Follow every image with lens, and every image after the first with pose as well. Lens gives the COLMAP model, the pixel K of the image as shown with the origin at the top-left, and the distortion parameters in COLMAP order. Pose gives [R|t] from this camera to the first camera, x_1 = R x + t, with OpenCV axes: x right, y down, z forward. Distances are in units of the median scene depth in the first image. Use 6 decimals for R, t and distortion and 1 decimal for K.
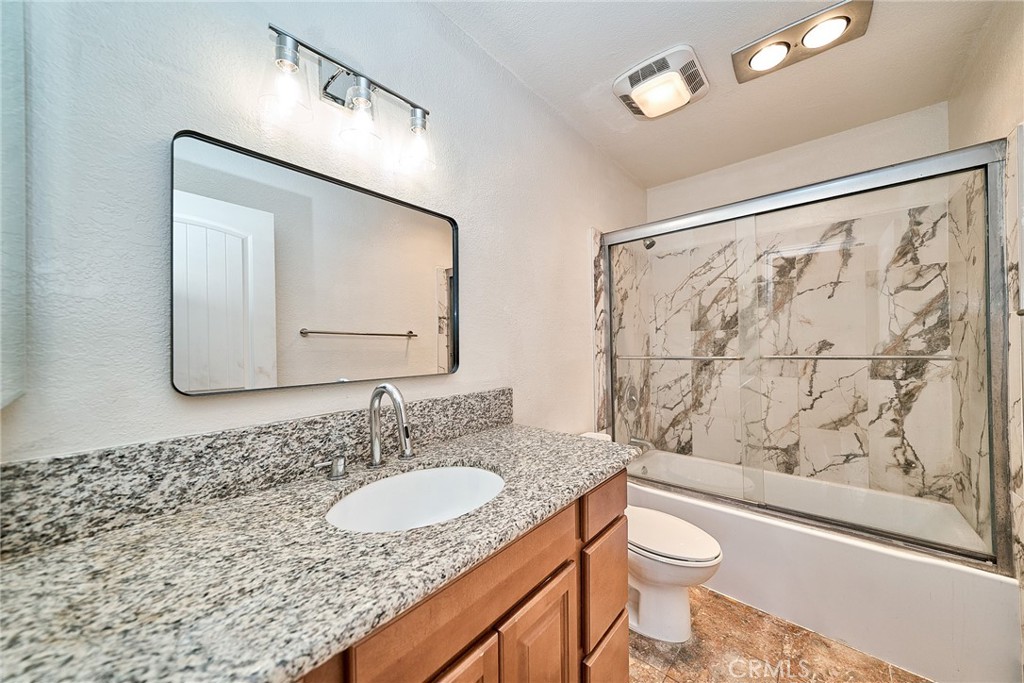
lens RADIAL K [[356.4, 0, 513.1], [0, 356.4, 343.9], [0, 0, 1]] dist [0.000866, -0.000083]
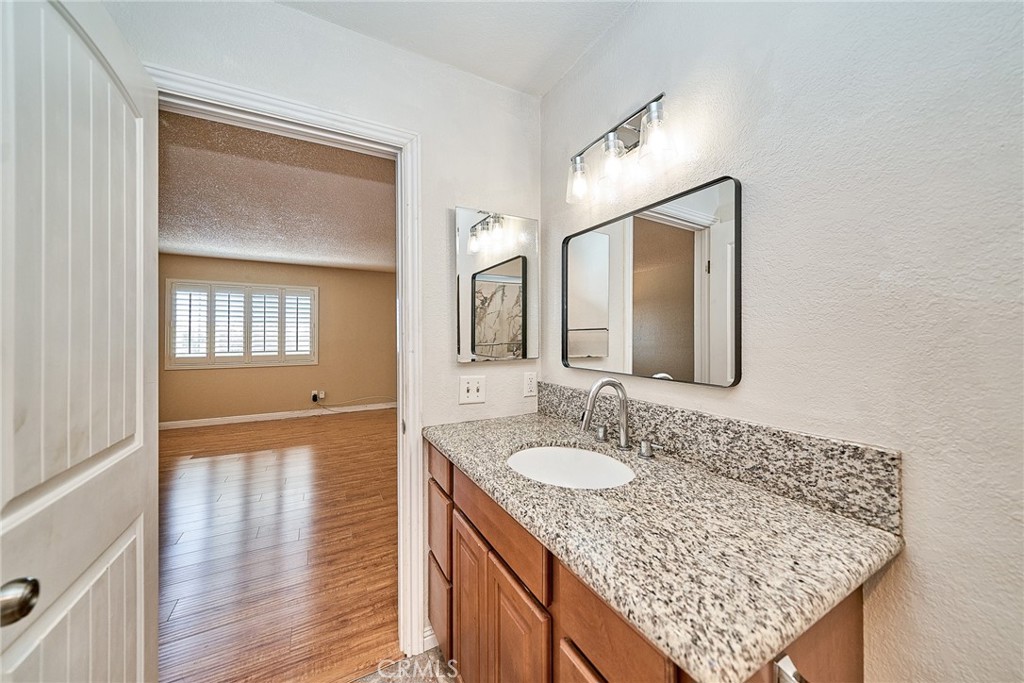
lens RADIAL K [[356.4, 0, 513.1], [0, 356.4, 343.9], [0, 0, 1]] dist [0.000866, -0.000083]
pose [[-0.334496, 0.031630, -0.941866, 0.719244], [0.002075, 0.999459, 0.032827, -0.033992], [0.942395, 0.009026, -0.334380, 0.909241]]
